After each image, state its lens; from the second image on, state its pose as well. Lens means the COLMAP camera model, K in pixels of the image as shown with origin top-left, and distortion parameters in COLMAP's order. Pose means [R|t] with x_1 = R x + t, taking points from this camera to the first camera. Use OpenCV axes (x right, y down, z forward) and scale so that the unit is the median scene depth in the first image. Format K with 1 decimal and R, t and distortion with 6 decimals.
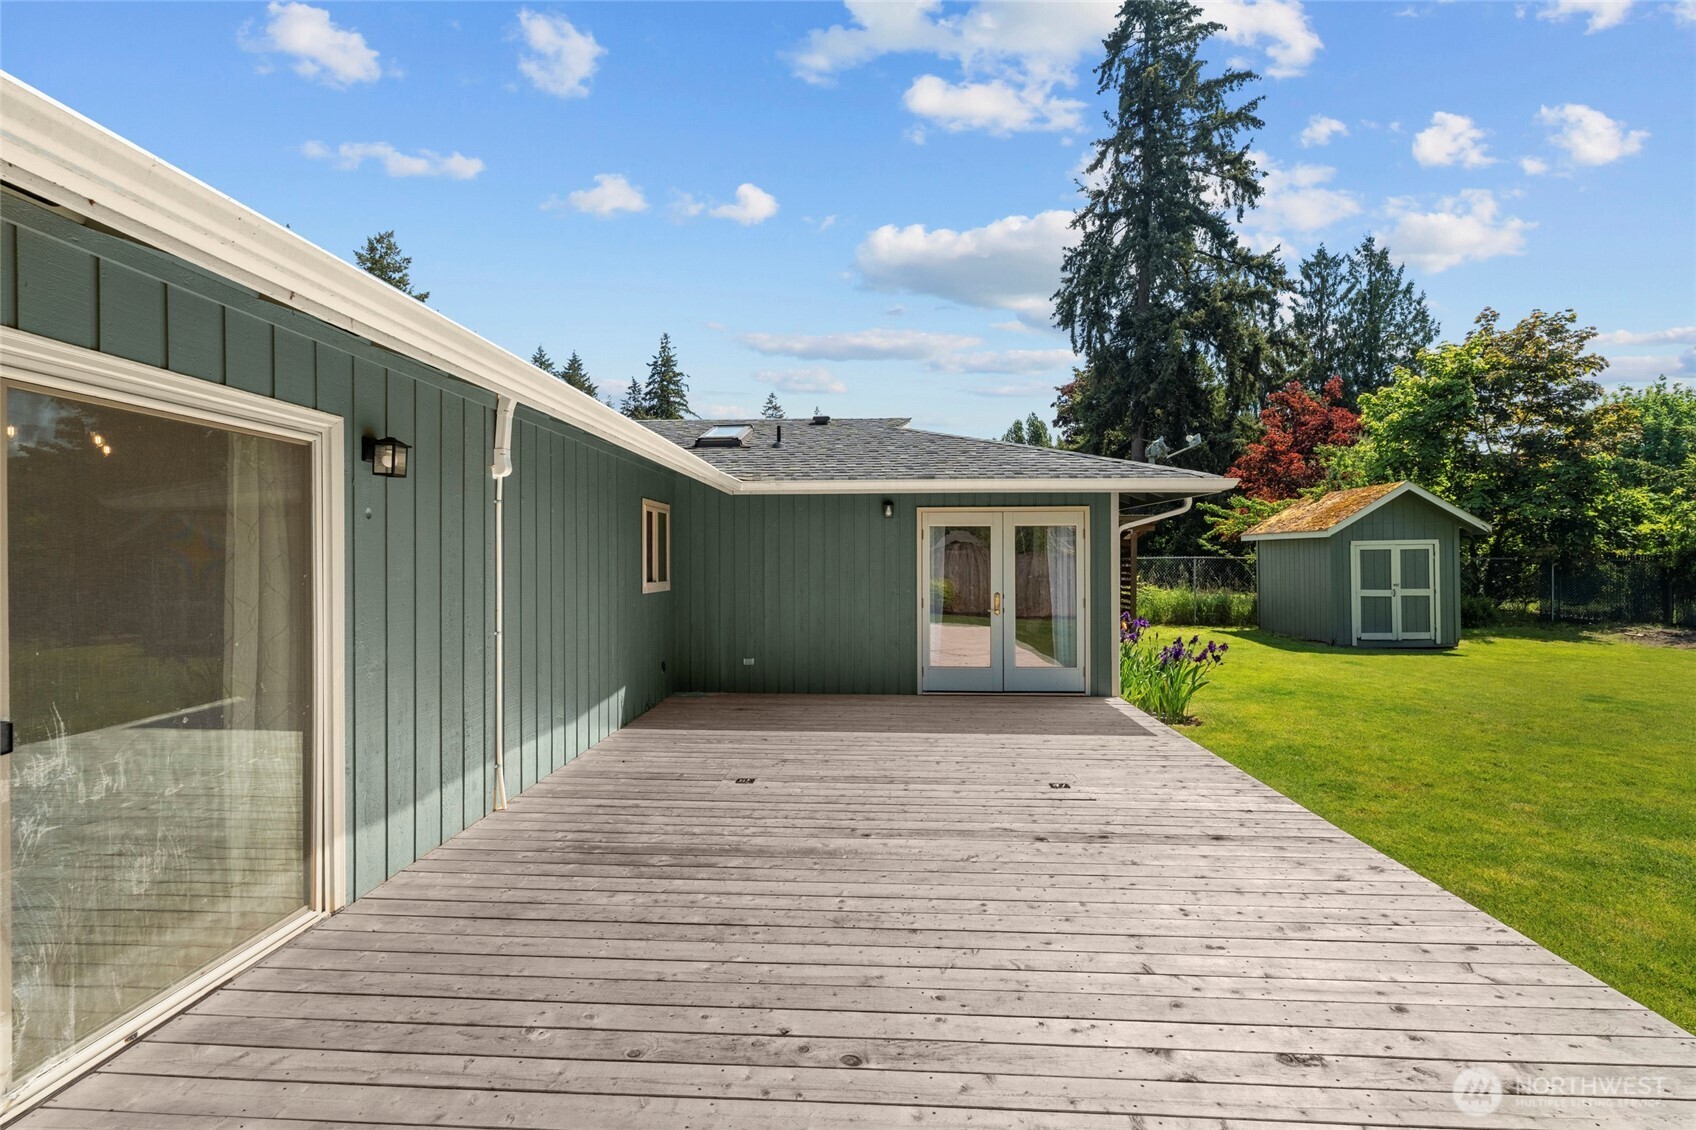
lens RADIAL K [[757.7, 0, 856.5], [0, 757.7, 567.4], [0, 0, 1]] dist [-0.001174, 0.000217]
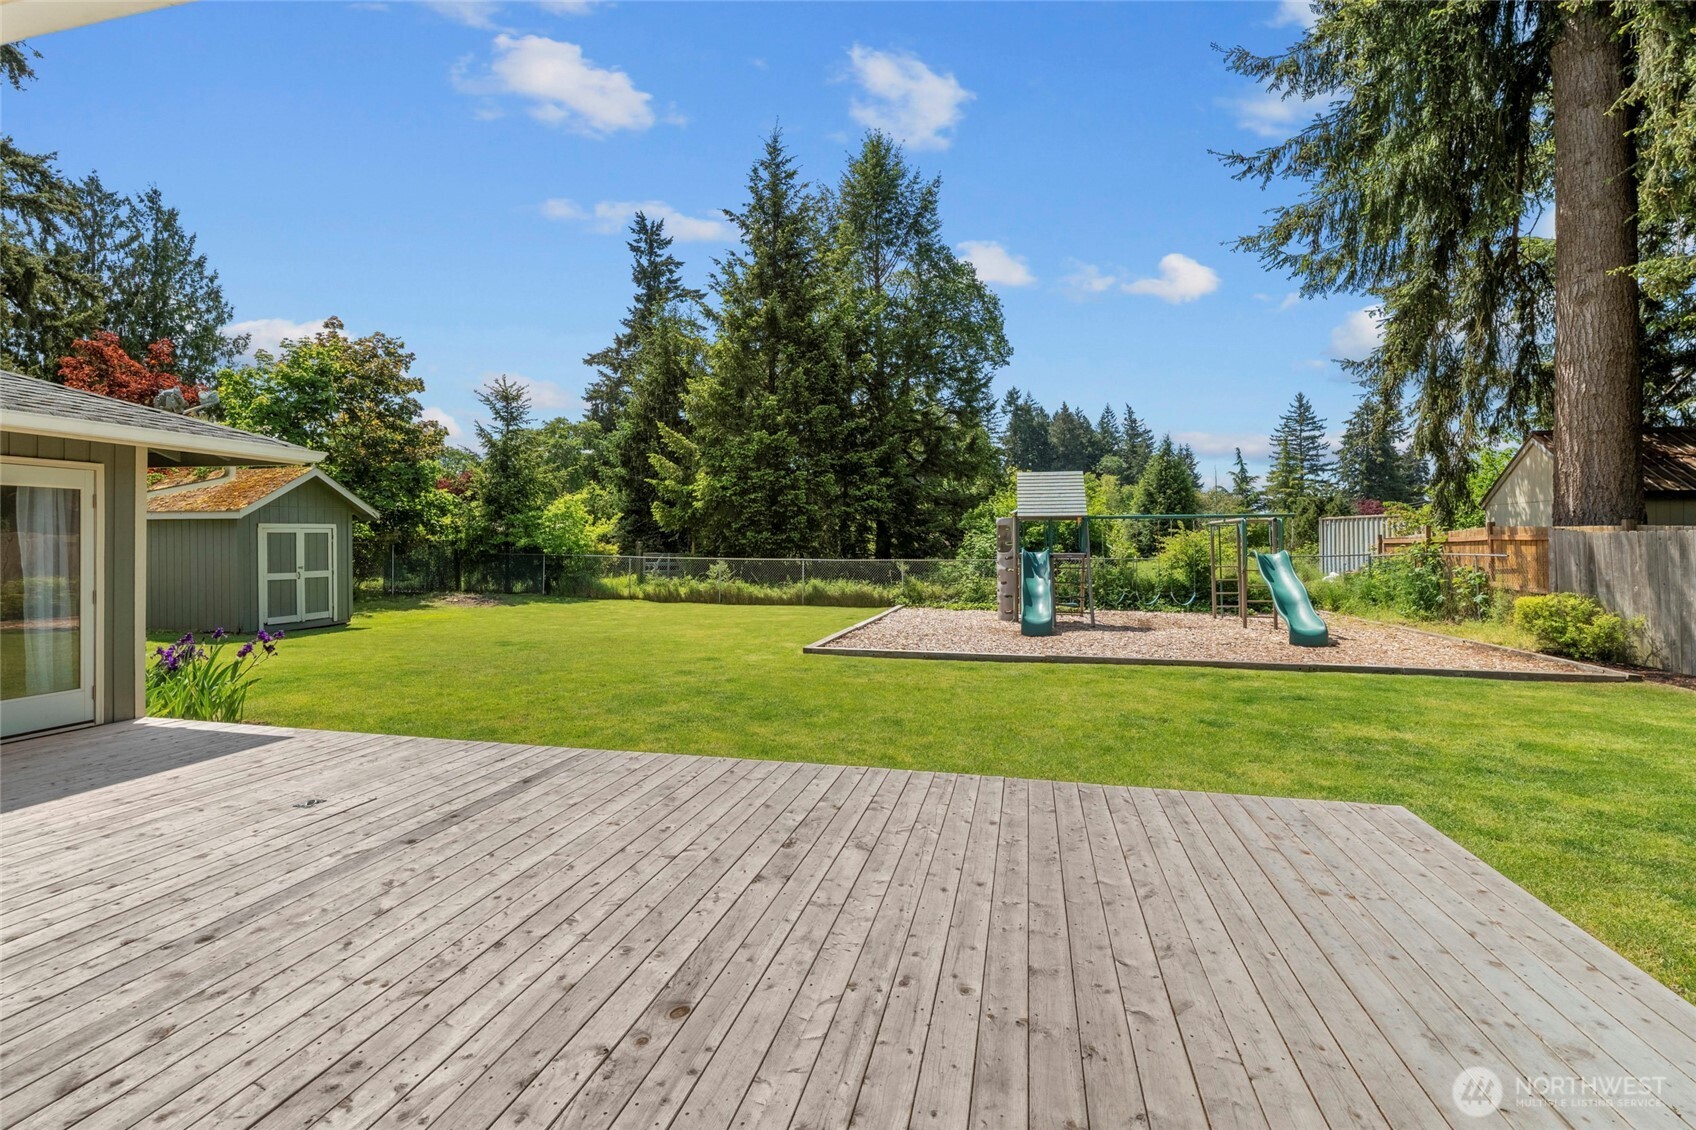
lens RADIAL K [[753.8, 0, 842.8], [0, 753.8, 543.8], [0, 0, 1]] dist [-0.004643, 0.000722]
pose [[0.201432, -0.000315, 0.979502, -0.100183], [0.014236, 0.999895, -0.002606, 0.003103], [-0.979399, 0.014469, 0.201416, 0.060449]]
